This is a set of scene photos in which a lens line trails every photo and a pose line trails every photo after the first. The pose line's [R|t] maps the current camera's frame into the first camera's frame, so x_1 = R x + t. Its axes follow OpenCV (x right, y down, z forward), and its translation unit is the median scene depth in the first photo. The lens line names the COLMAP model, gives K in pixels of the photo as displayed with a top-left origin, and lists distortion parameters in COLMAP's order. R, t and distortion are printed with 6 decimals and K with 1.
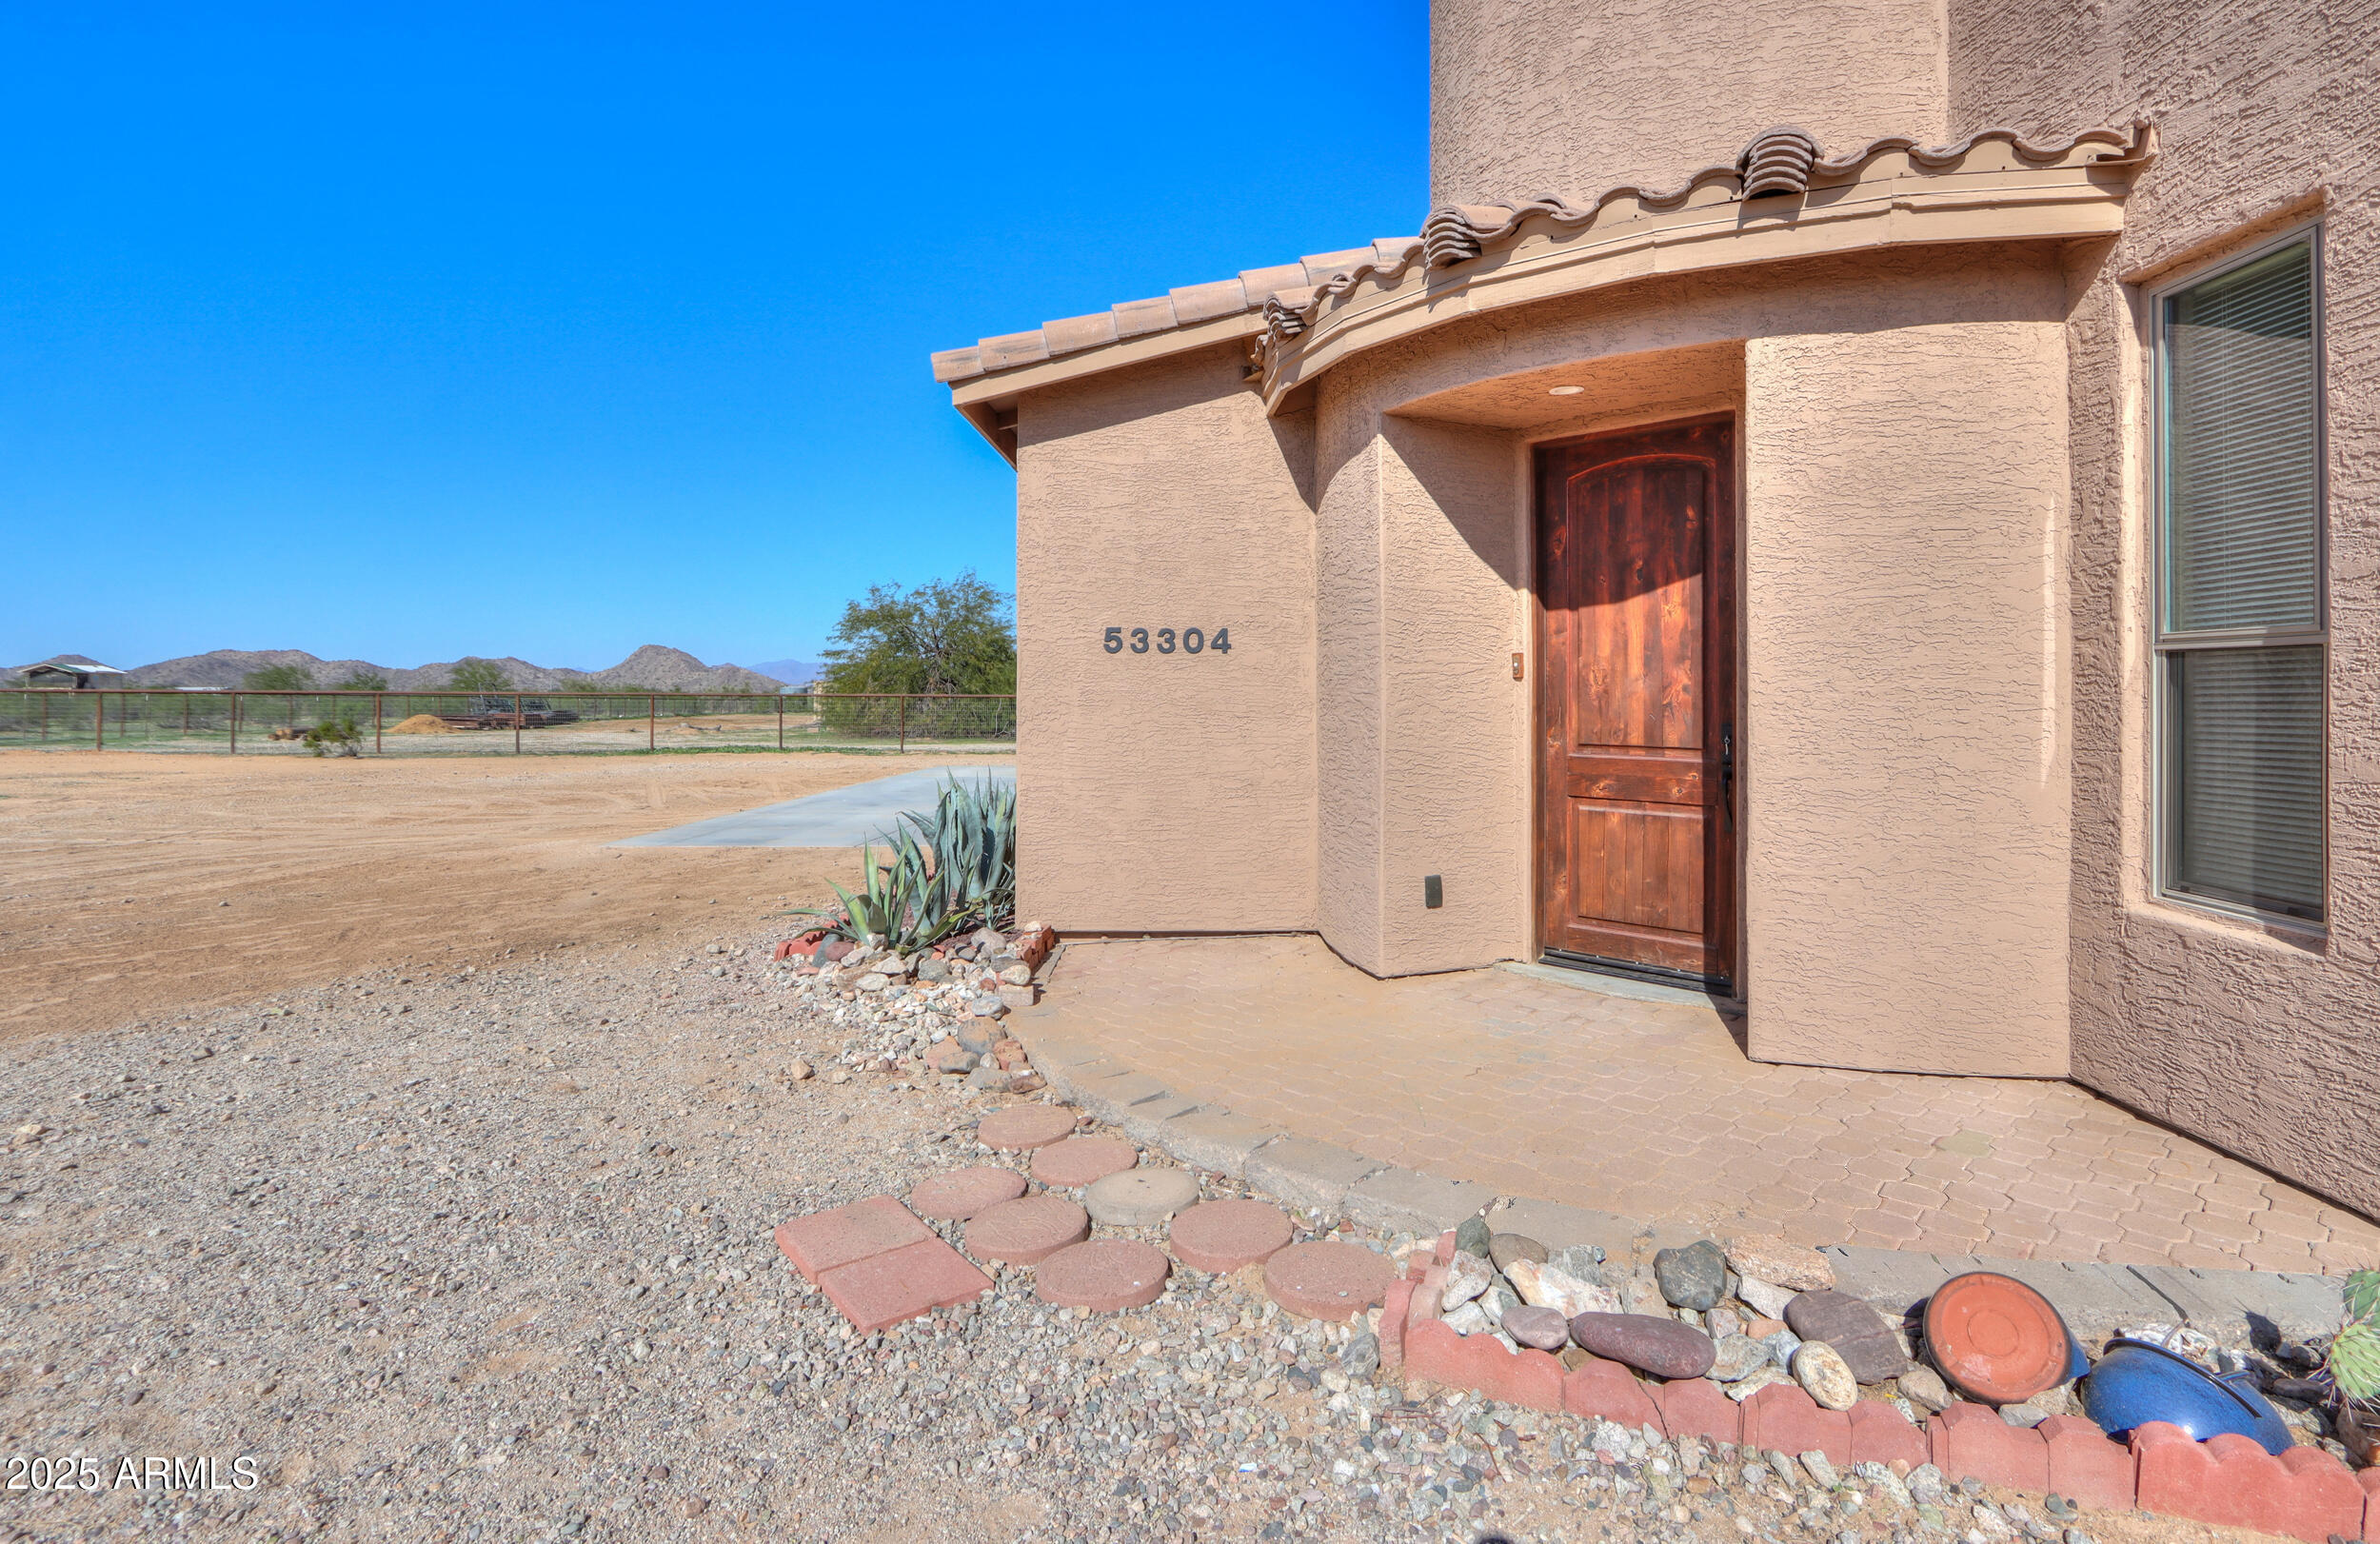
lens RADIAL K [[1165.2, 0, 1244.1], [0, 1165.2, 668.8], [0, 0, 1]] dist [-0.001678, -0.000860]
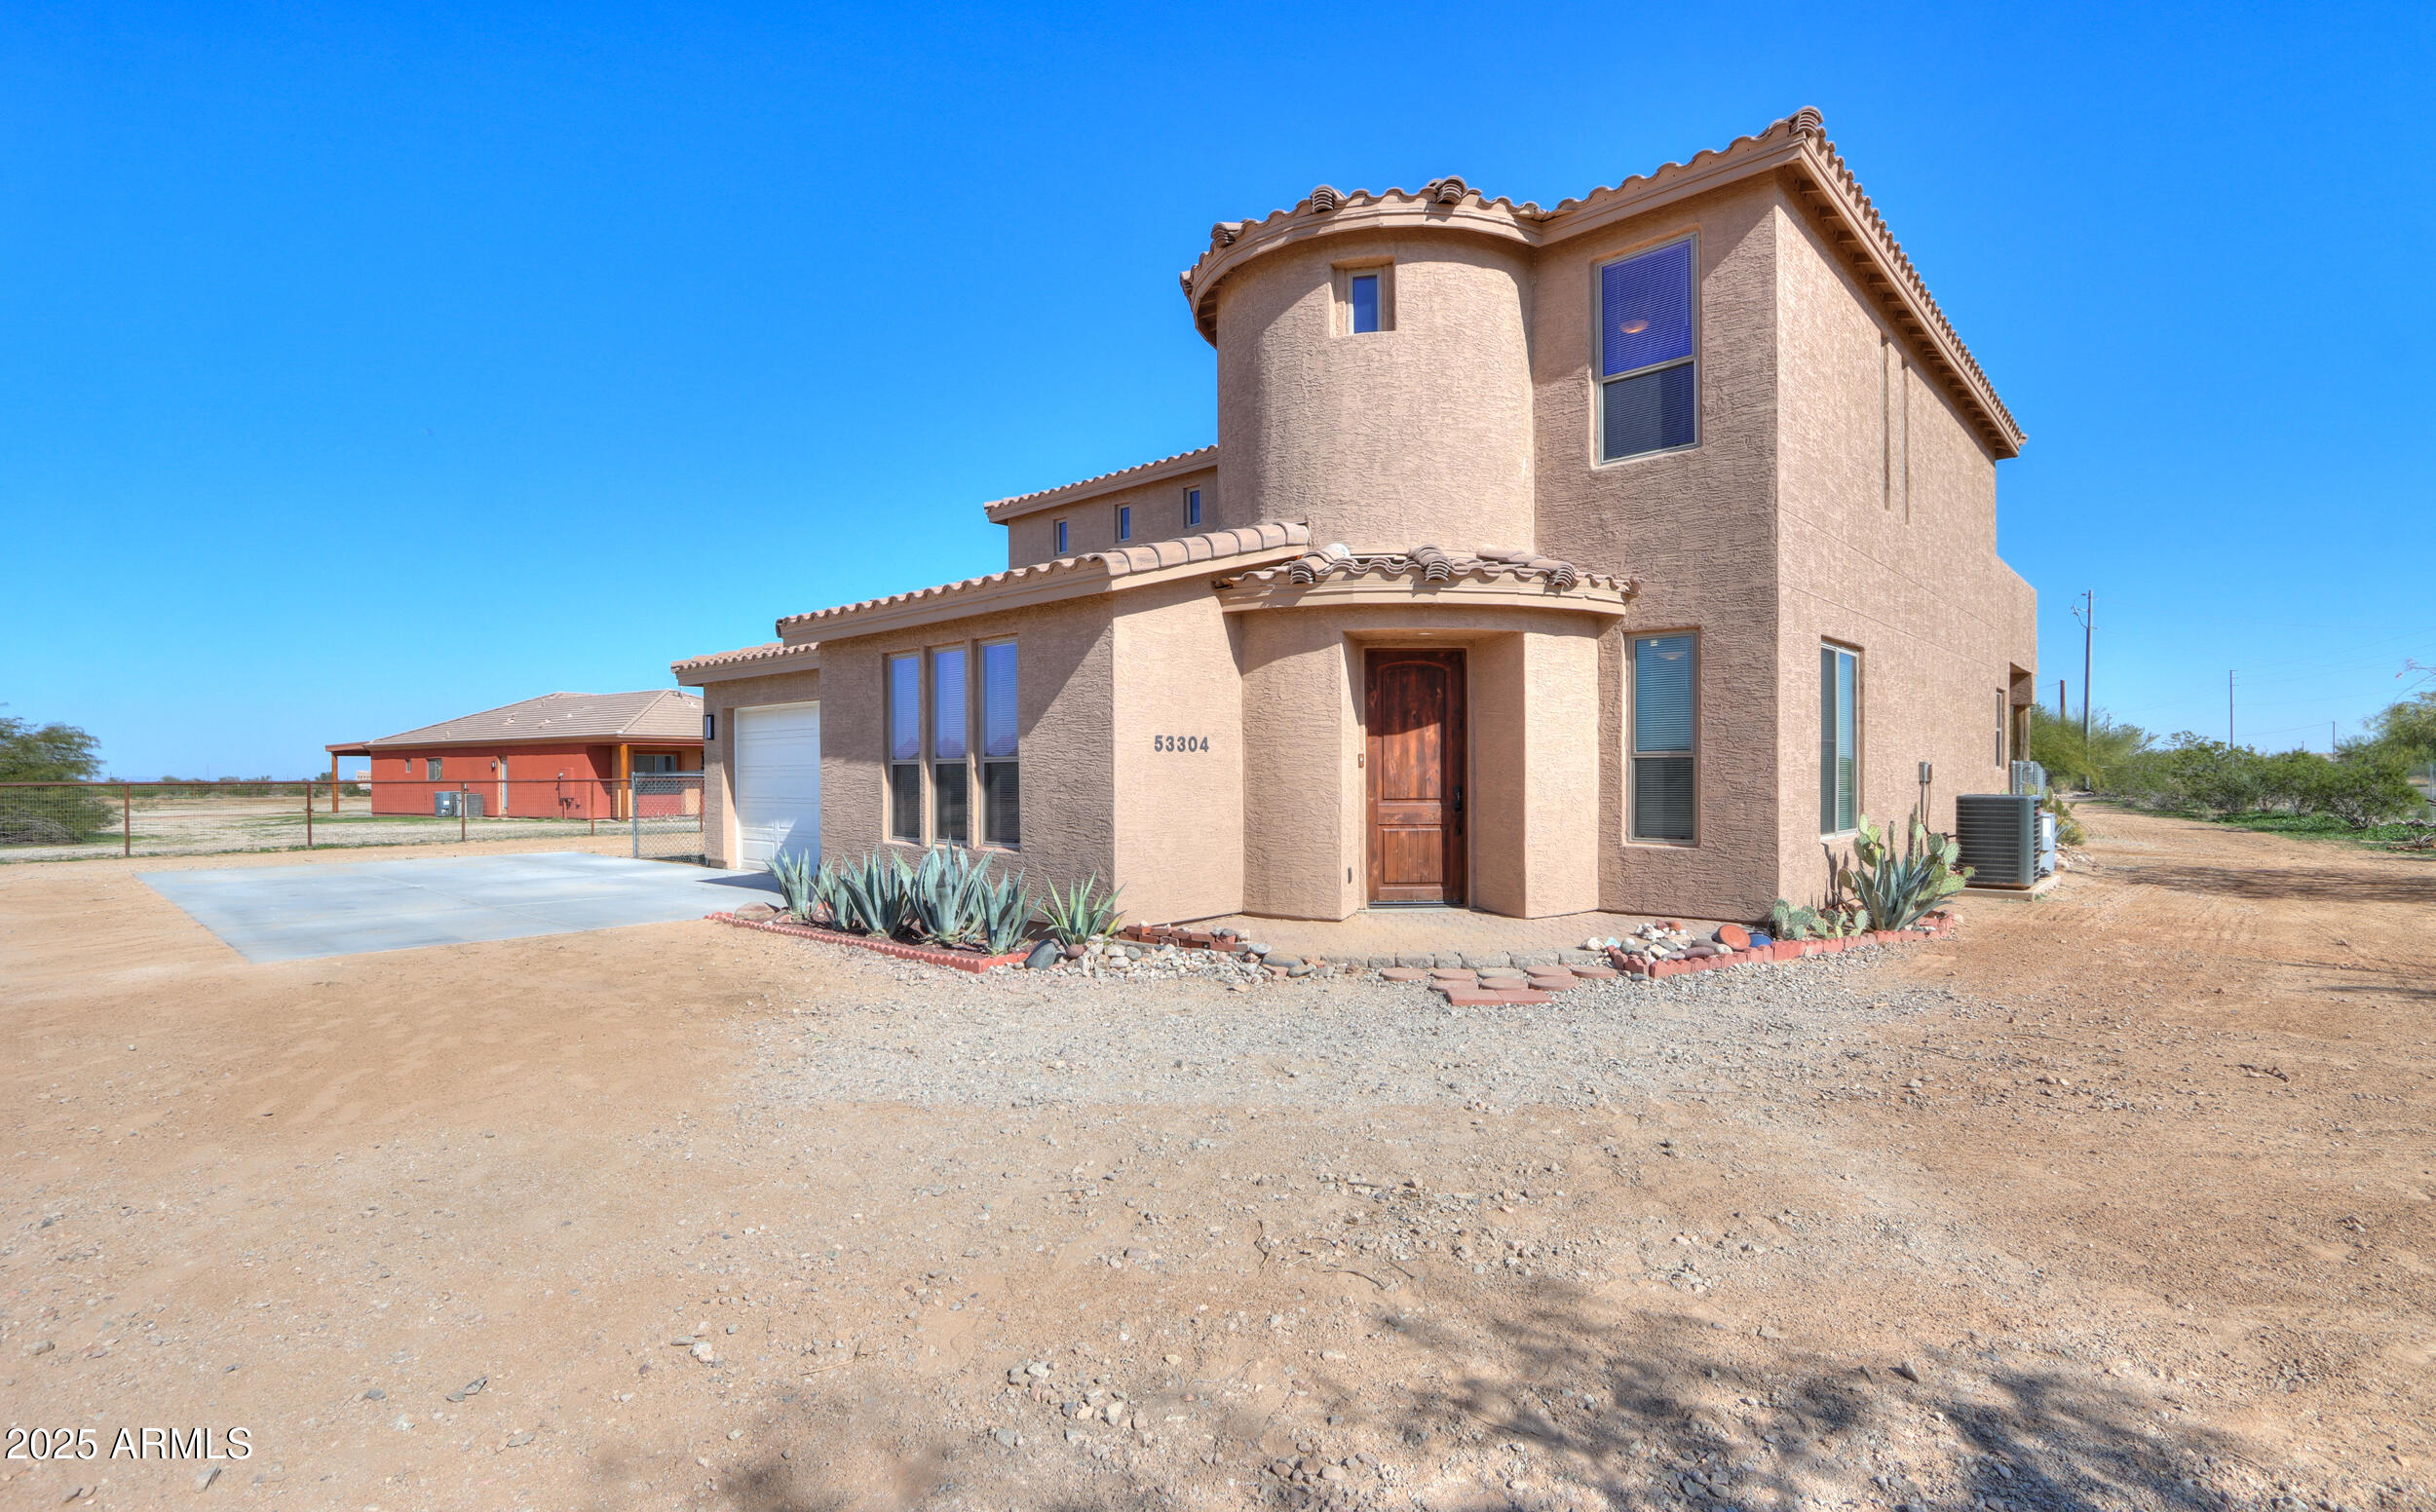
lens RADIAL K [[1116.3, 0, 1218.0], [0, 1116.3, 756.0], [0, 0, 1]] dist [-0.001108, 0.000010]
pose [[0.691718, 0.002357, 0.722164, -1.386499], [-0.008204, 0.999956, 0.004595, -0.017585], [-0.722121, -0.009103, 0.691707, -0.146158]]
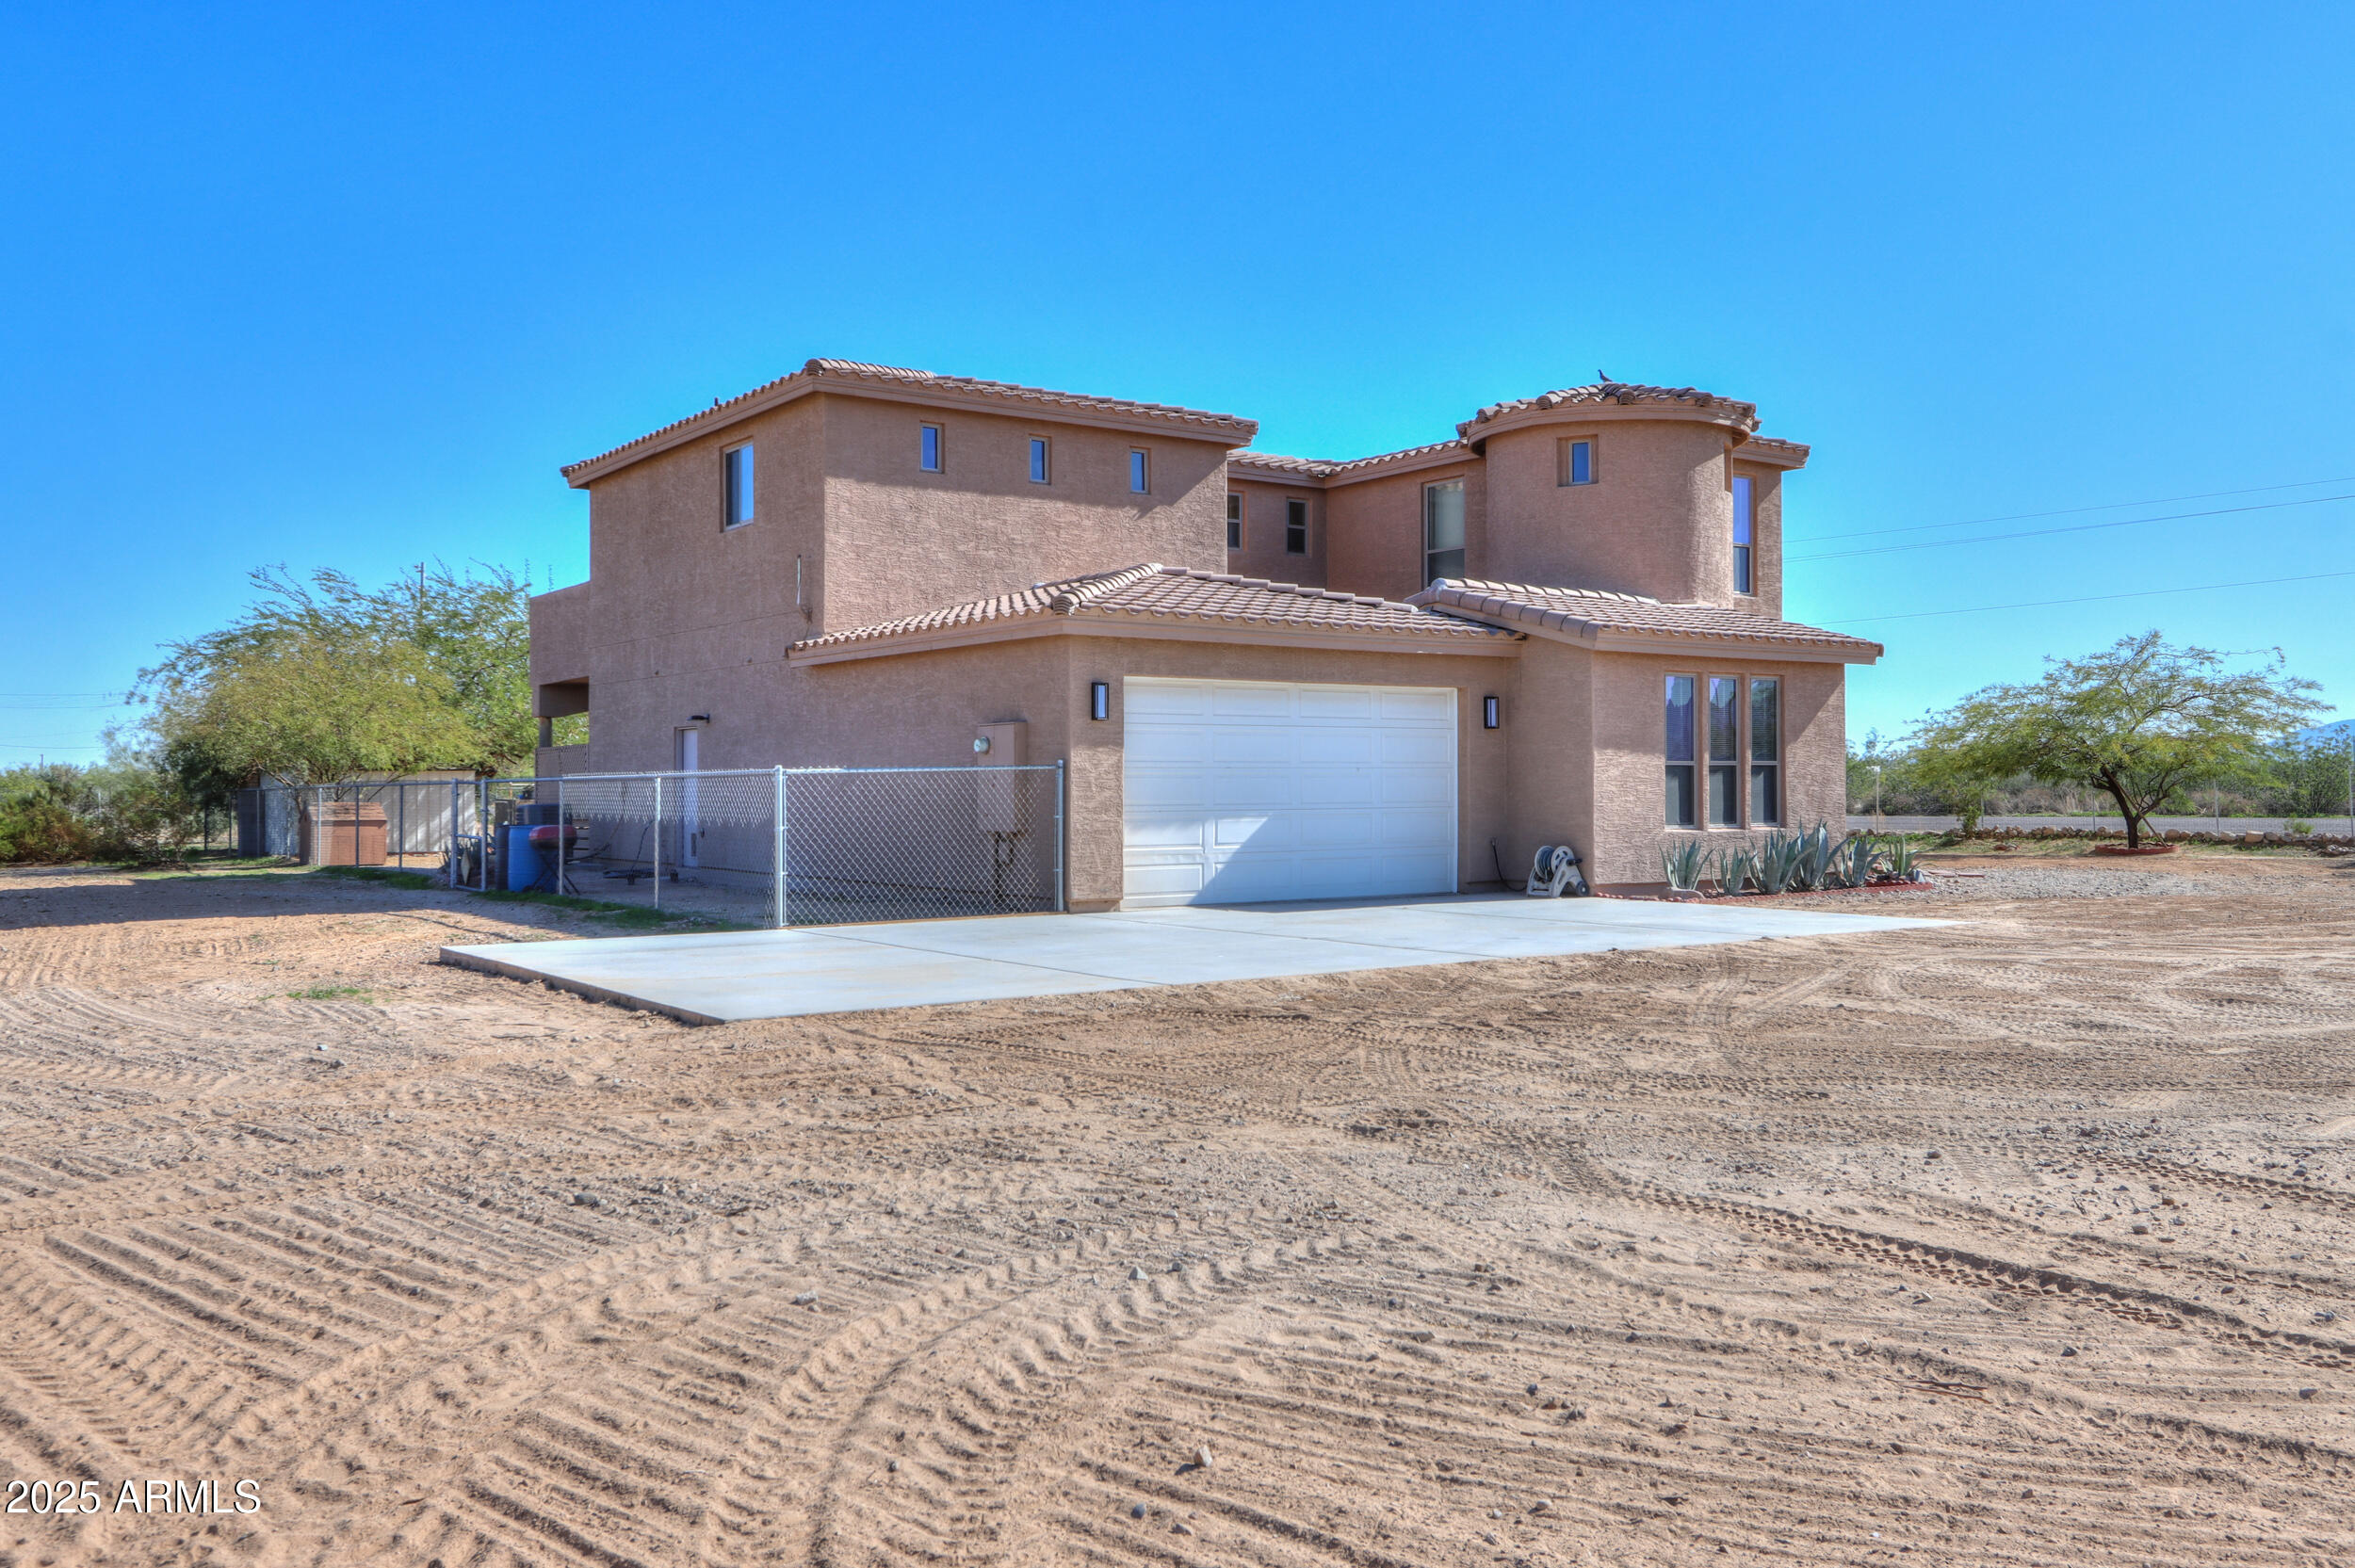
lens RADIAL K [[1878.6, 0, 1213.9], [0, 1878.6, 780.1], [0, 0, 1]] dist [0.002687, 0.000534]
pose [[-0.575796, -0.000148, 0.817593, -3.232472], [-0.012531, 0.999884, -0.008644, 0.099119], [-0.817497, -0.015222, -0.575732, 5.270715]]
